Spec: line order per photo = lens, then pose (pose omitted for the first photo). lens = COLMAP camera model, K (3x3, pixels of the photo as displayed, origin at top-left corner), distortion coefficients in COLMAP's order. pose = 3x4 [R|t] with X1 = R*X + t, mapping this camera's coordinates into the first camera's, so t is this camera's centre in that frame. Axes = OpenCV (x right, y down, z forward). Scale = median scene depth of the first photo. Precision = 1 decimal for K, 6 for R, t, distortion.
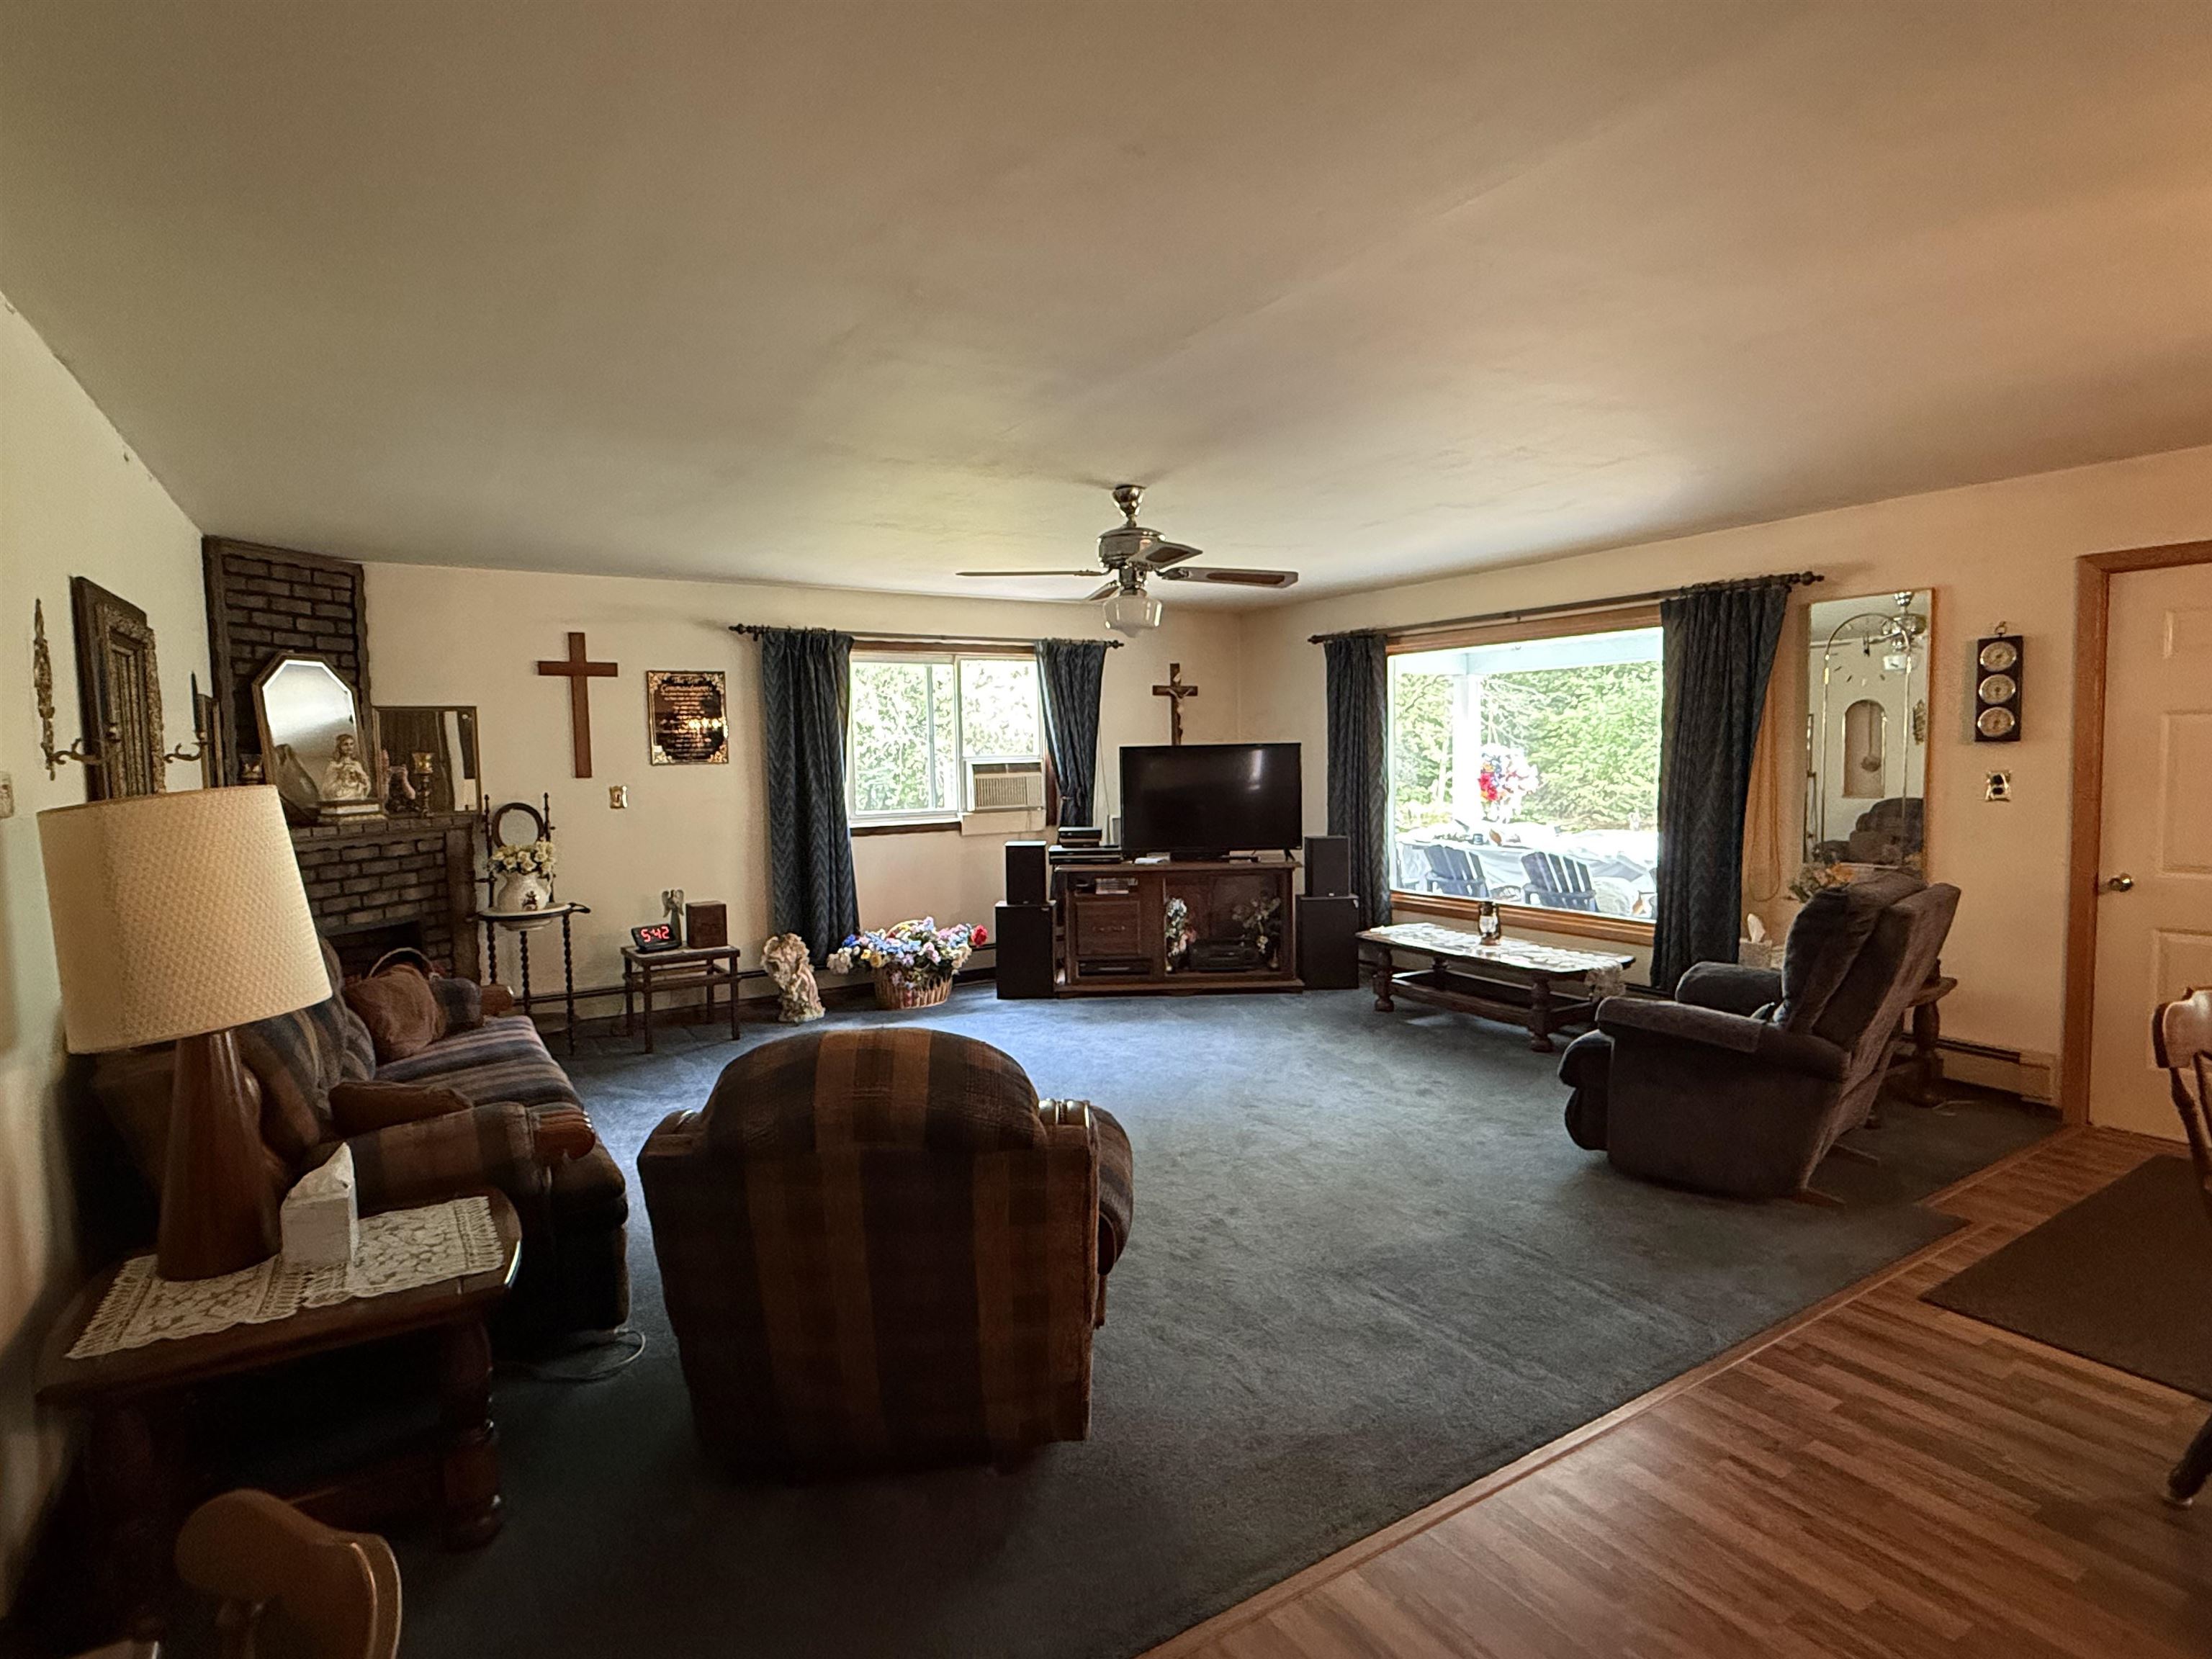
lens RADIAL K [[1147.5, 0, 1121.4], [0, 1147.5, 837.7], [0, 0, 1]] dist [0.006052, -0.001268]
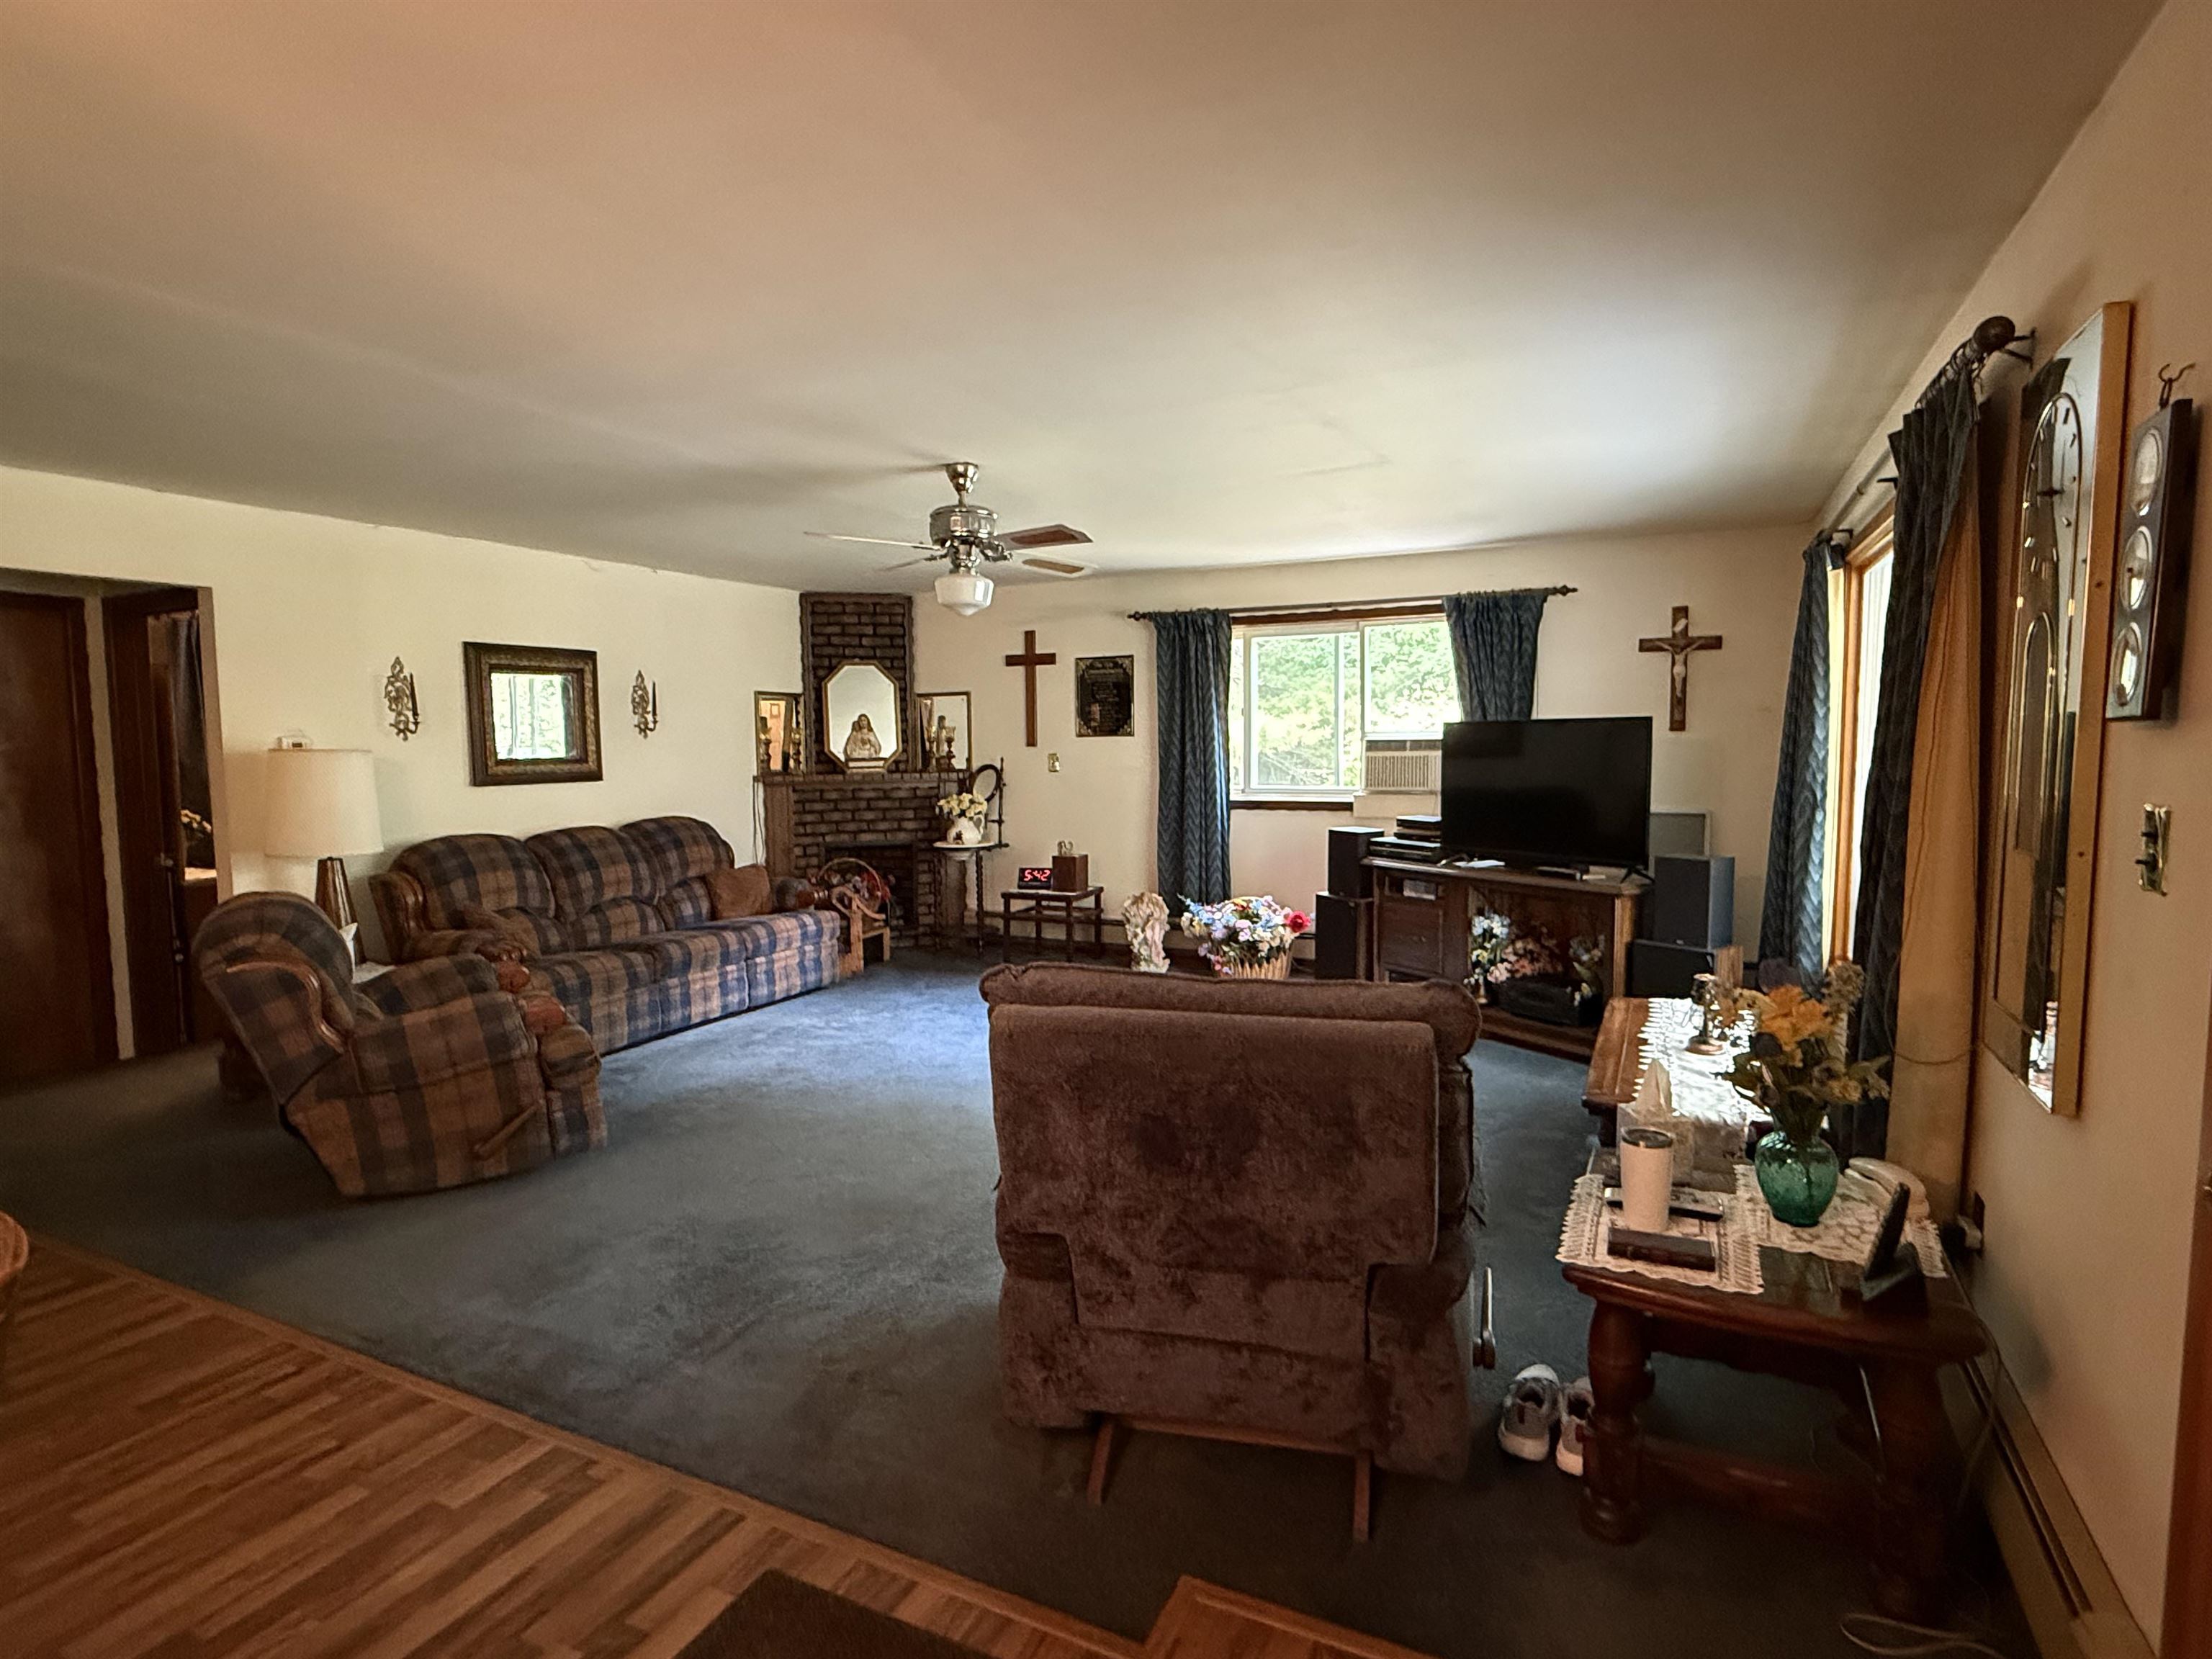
lens RADIAL K [[1147.5, 0, 1091.0], [0, 1147.5, 854.9], [0, 0, 1]] dist [0.006052, -0.001268]
pose [[0.518604, 0.100541, -0.849083, 0.652151], [-0.063454, 0.994850, 0.079045, -0.037440], [0.852657, 0.012885, 0.522313, 0.400673]]
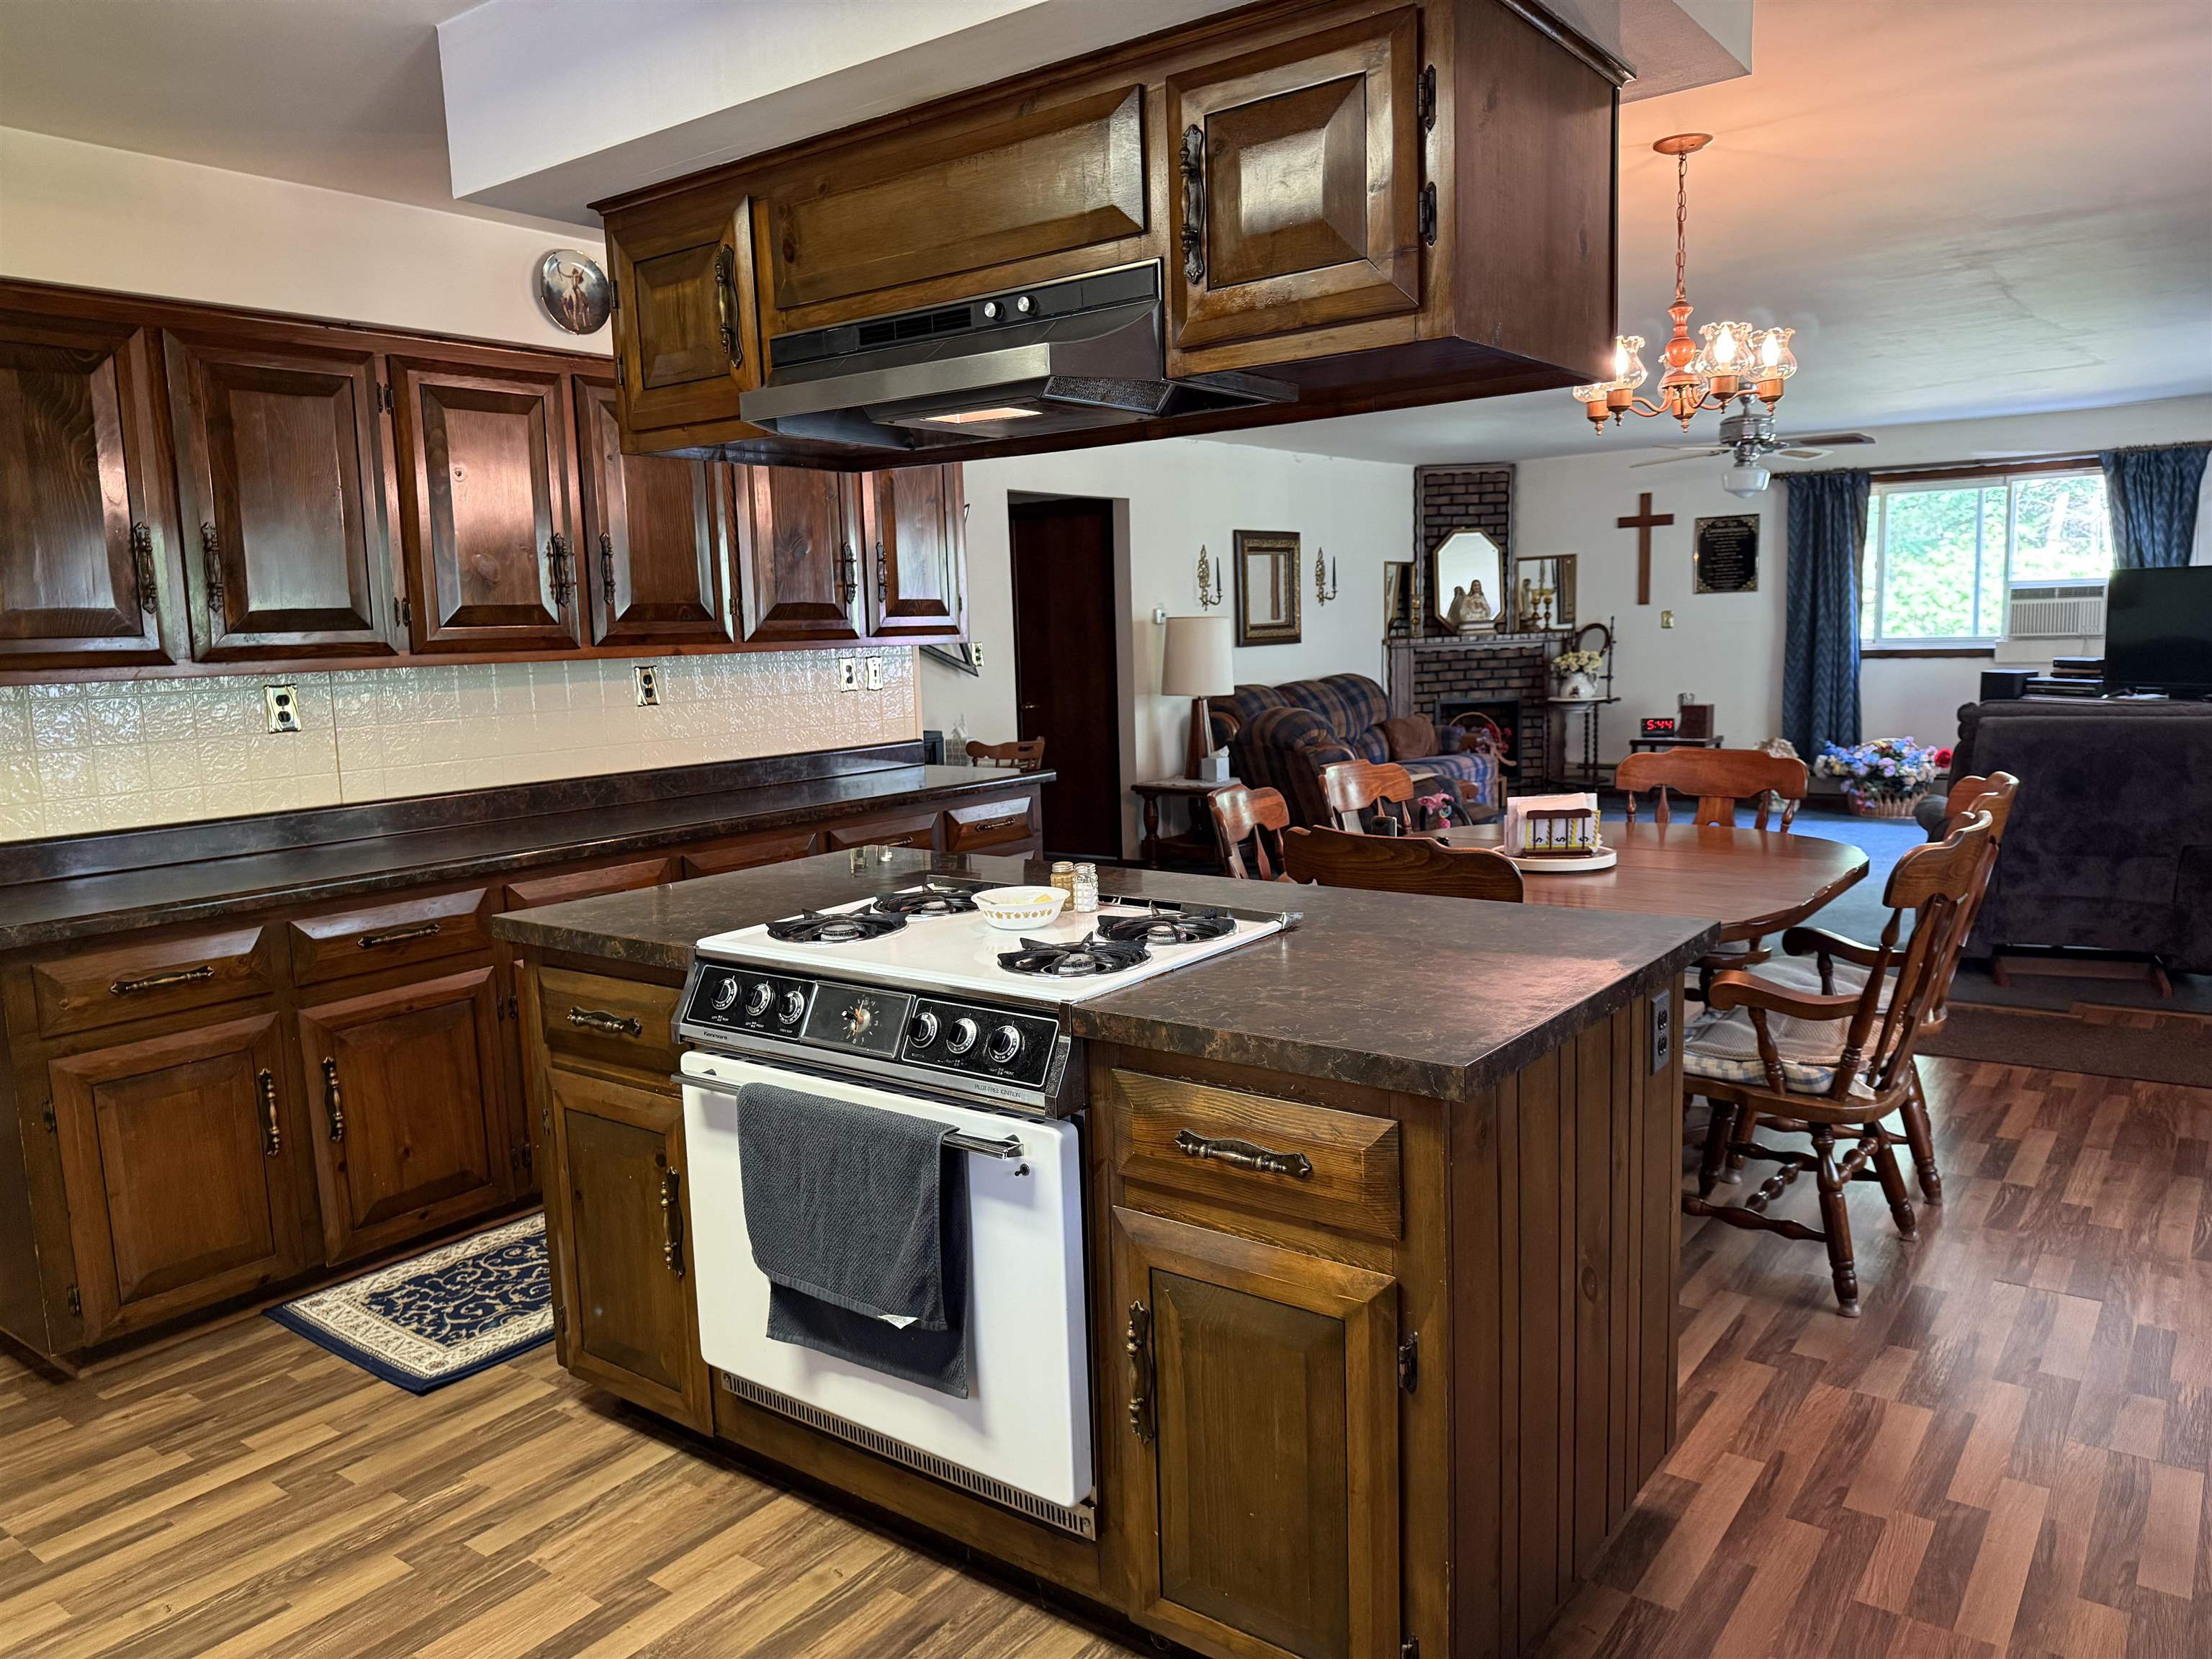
lens RADIAL K [[1556.2, 0, 1080.4], [0, 1556.2, 858.4], [0, 0, 1]] dist [0.029214, -0.042719]
pose [[0.348493, 0.149138, -0.925371, 1.022087], [-0.041832, 0.988751, 0.143600, 0.005346], [0.936378, -0.011334, 0.350811, -0.243024]]
